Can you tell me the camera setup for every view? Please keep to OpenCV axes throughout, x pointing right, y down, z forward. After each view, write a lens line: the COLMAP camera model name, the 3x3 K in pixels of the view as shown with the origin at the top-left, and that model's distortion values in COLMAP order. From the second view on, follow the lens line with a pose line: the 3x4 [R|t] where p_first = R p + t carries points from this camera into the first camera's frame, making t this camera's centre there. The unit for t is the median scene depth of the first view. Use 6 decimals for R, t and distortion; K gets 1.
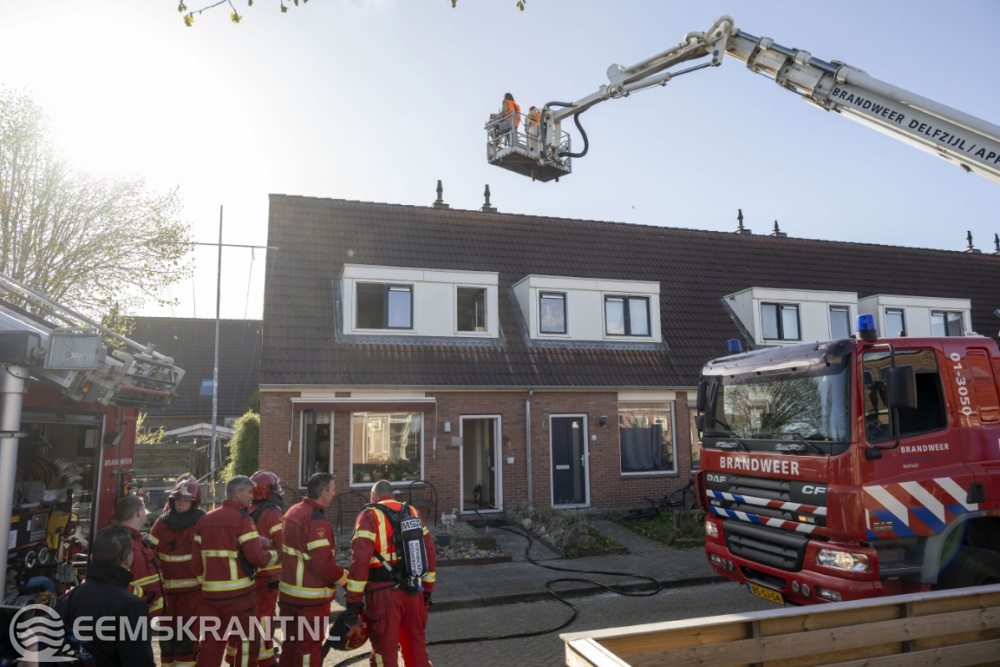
lens RADIAL K [[740.9, 0, 512.3], [0, 740.9, 311.4], [0, 0, 1]] dist [-0.017495, 0.010132]
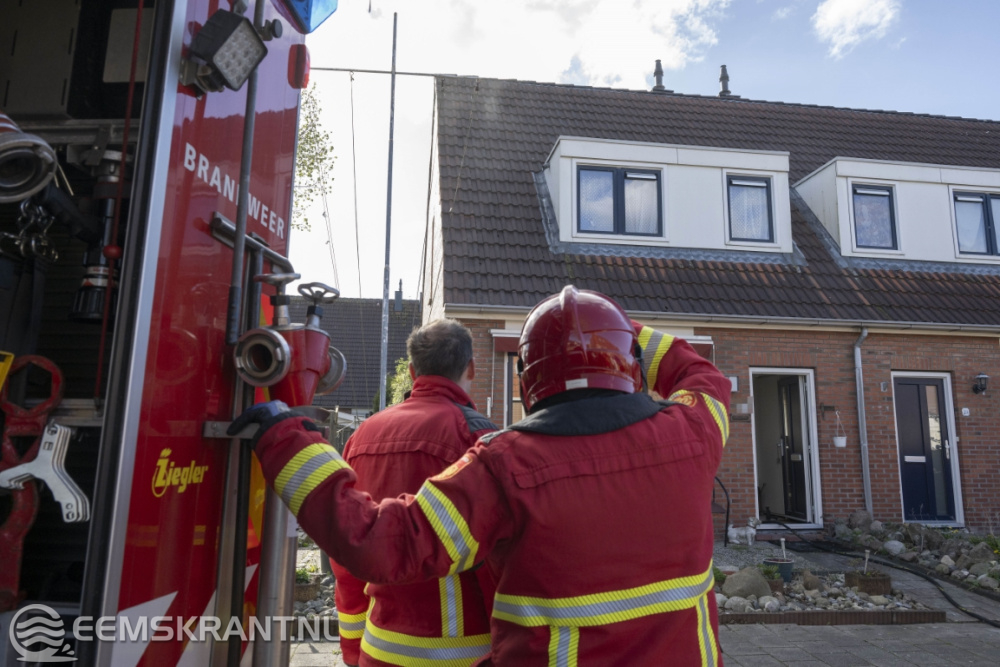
lens RADIAL K [[781.7, 0, 500.7], [0, 781.7, 283.5], [0, 0, 1]] dist [-0.003379, -0.002901]
pose [[0.985456, -0.002666, -0.169907, -0.157590], [-0.003874, 0.999264, -0.038152, 0.091914], [0.169884, 0.038256, 0.984721, 0.303381]]
